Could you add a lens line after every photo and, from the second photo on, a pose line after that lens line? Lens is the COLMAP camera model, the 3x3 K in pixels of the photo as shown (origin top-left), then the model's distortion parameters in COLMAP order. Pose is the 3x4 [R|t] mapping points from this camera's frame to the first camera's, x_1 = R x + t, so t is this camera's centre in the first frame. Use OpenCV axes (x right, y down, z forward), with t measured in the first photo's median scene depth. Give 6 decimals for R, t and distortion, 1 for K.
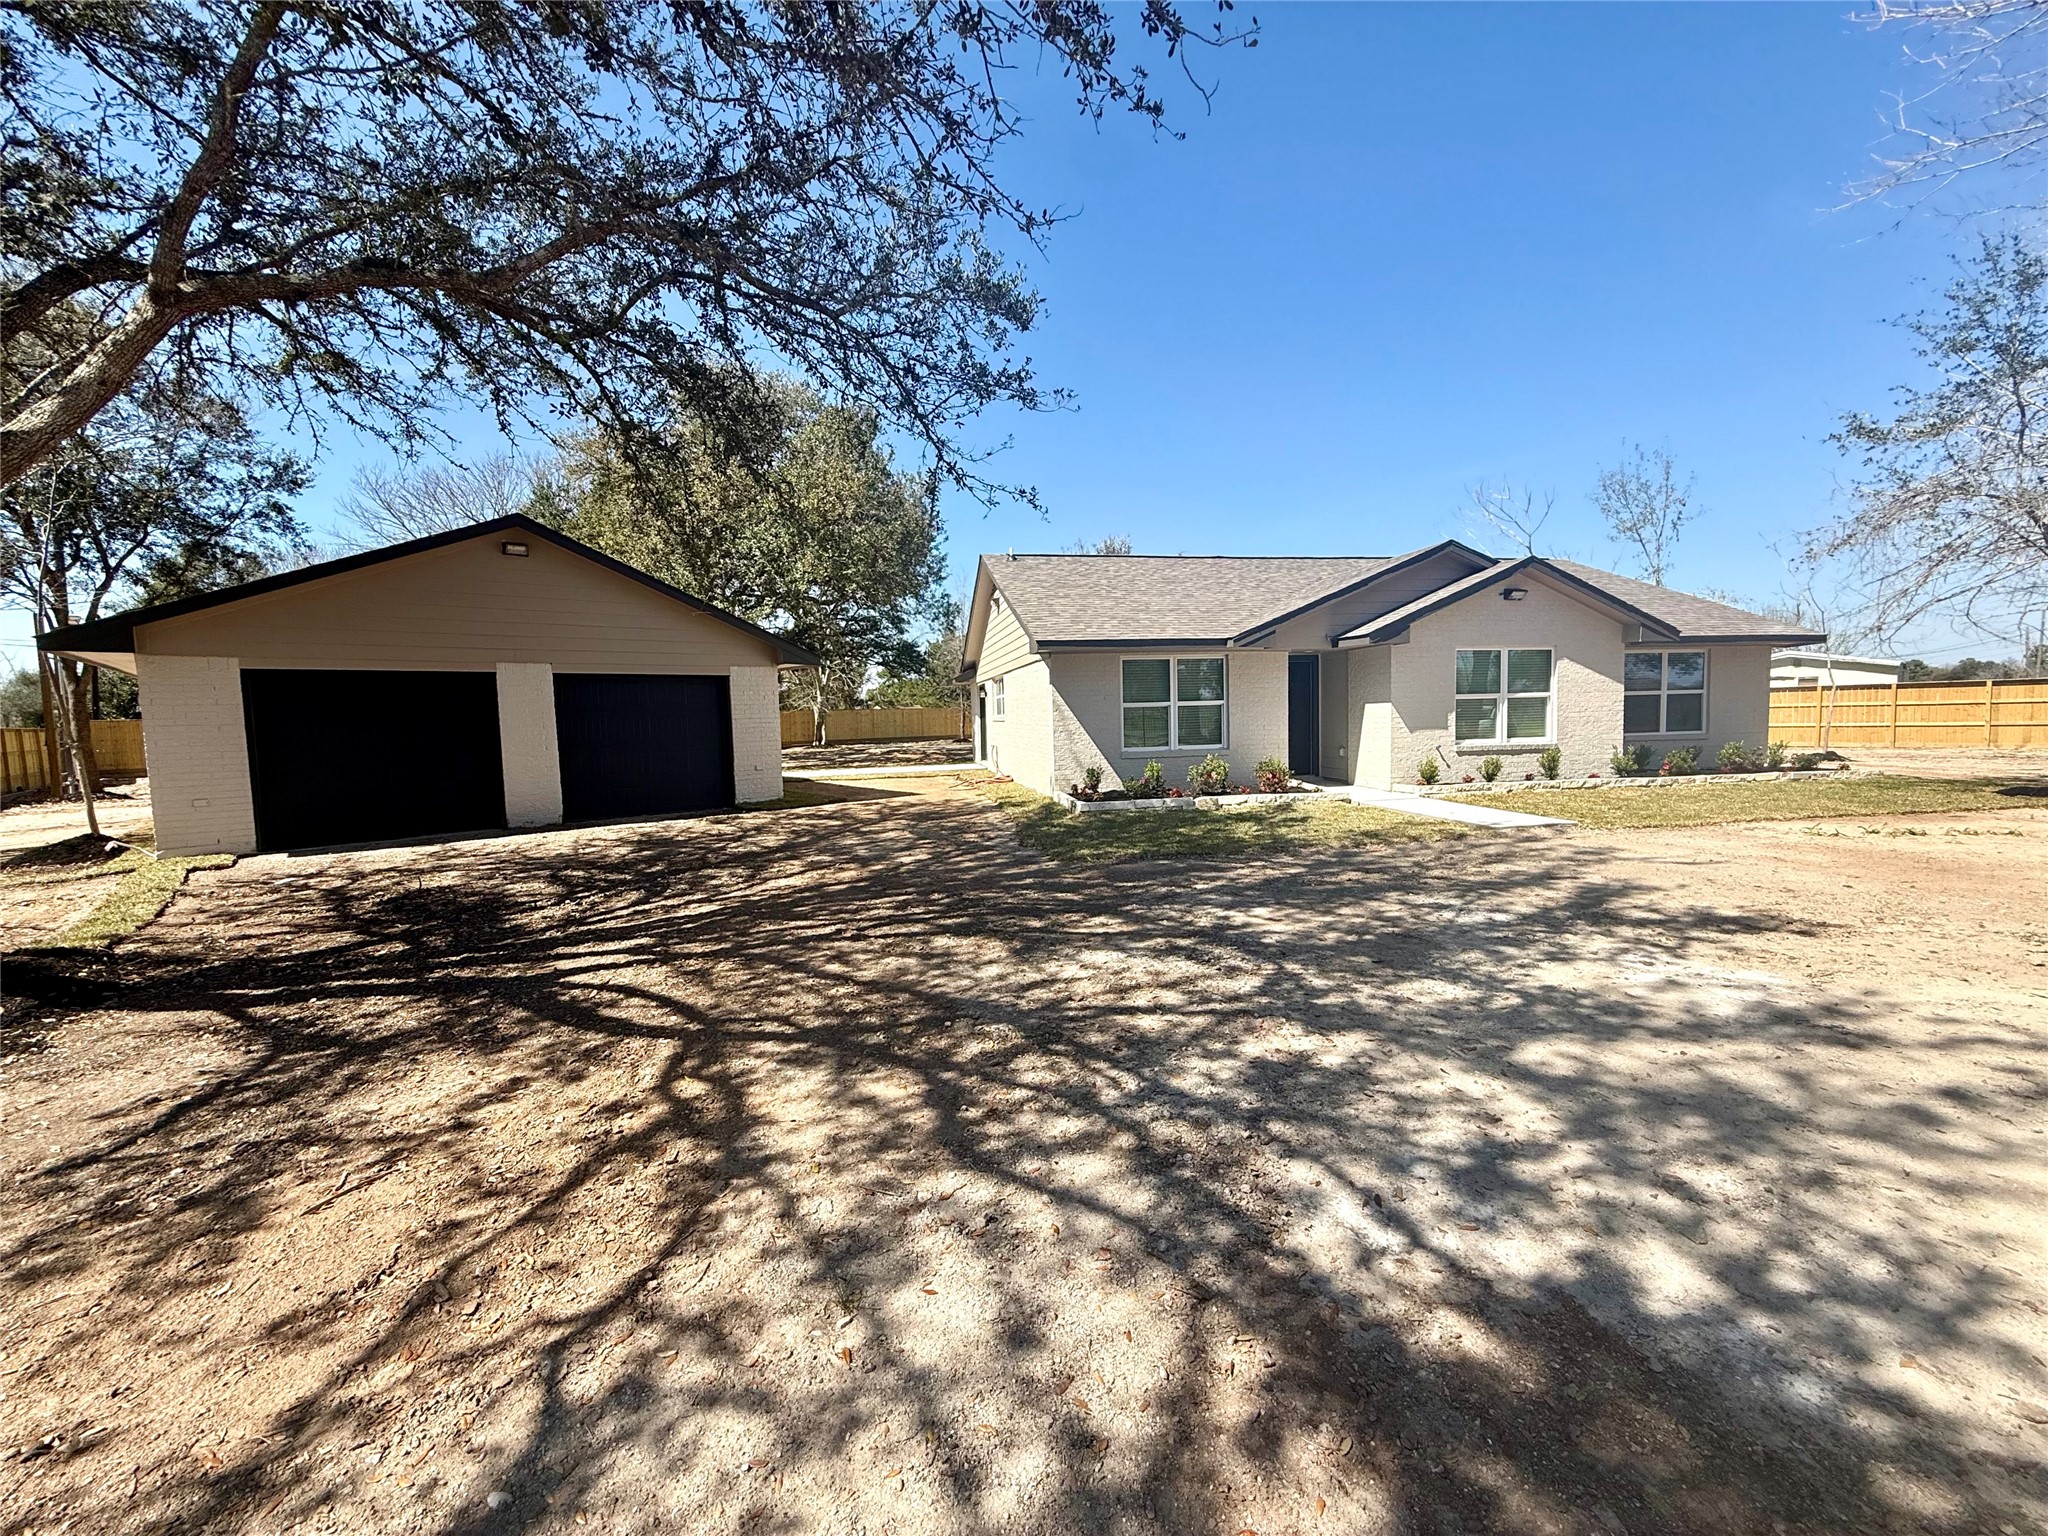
lens RADIAL K [[835.9, 0, 1017.4], [0, 835.9, 771.3], [0, 0, 1]] dist [0.001813, 0.000312]
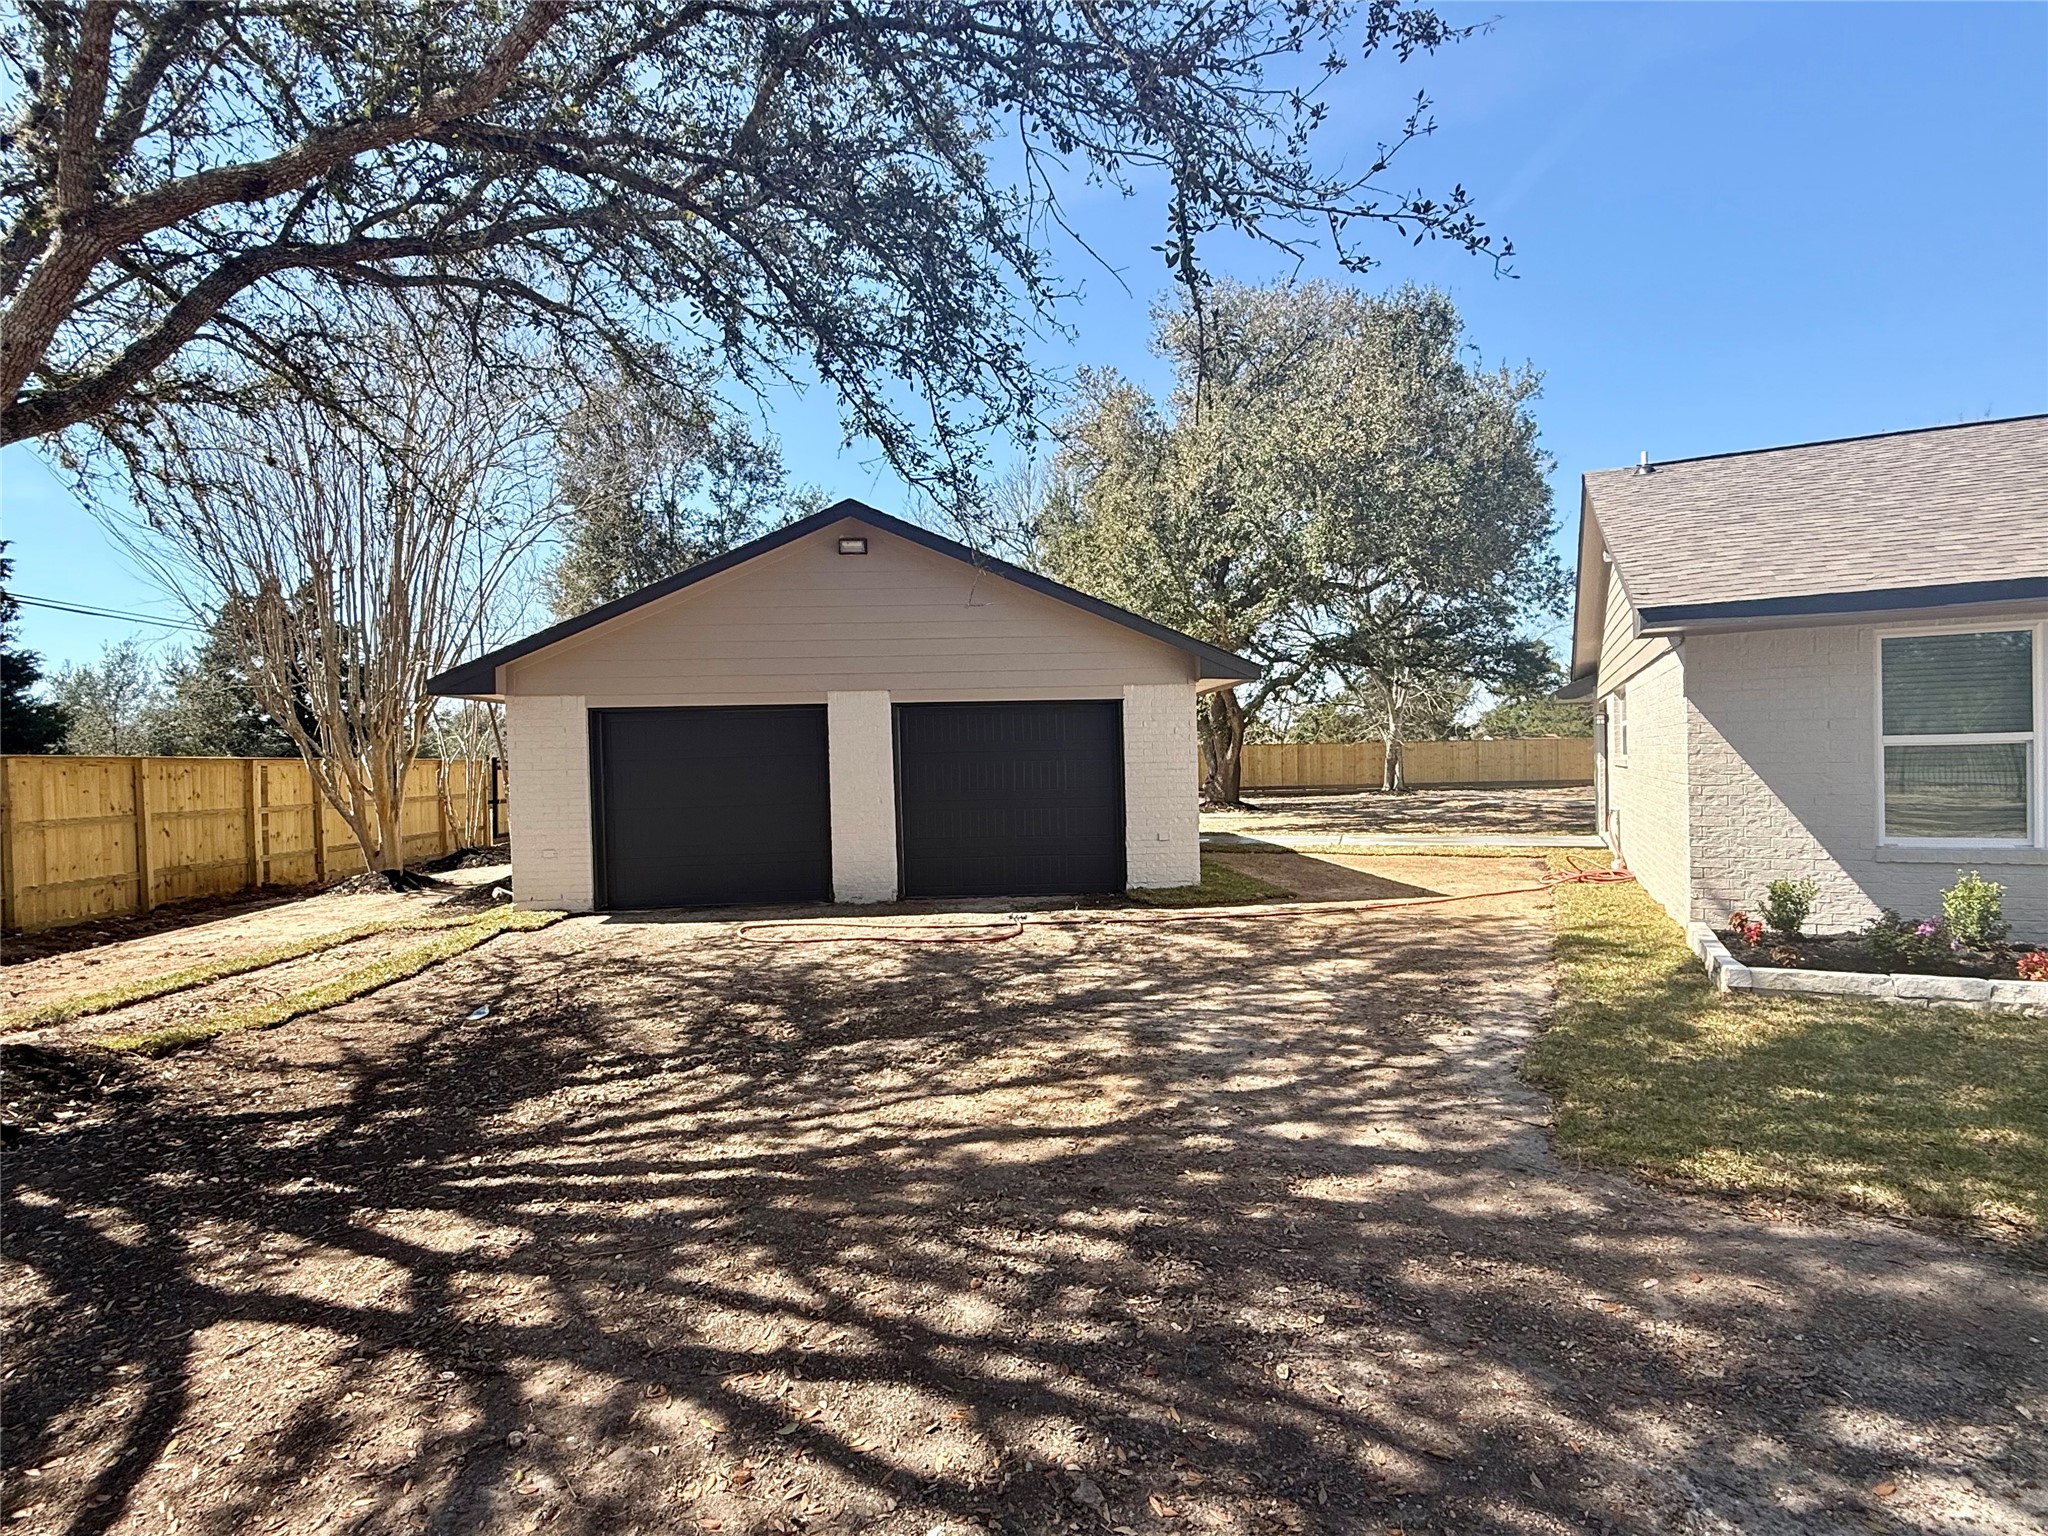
lens RADIAL K [[1017.1, 0, 1023.5], [0, 1017.1, 763.5], [0, 0, 1]] dist [0.013833, -0.000398]
pose [[0.811536, 0.008300, -0.584244, 0.073425], [-0.037176, 0.998607, -0.037451, -0.029675], [0.583119, 0.052112, 0.810714, 0.295873]]
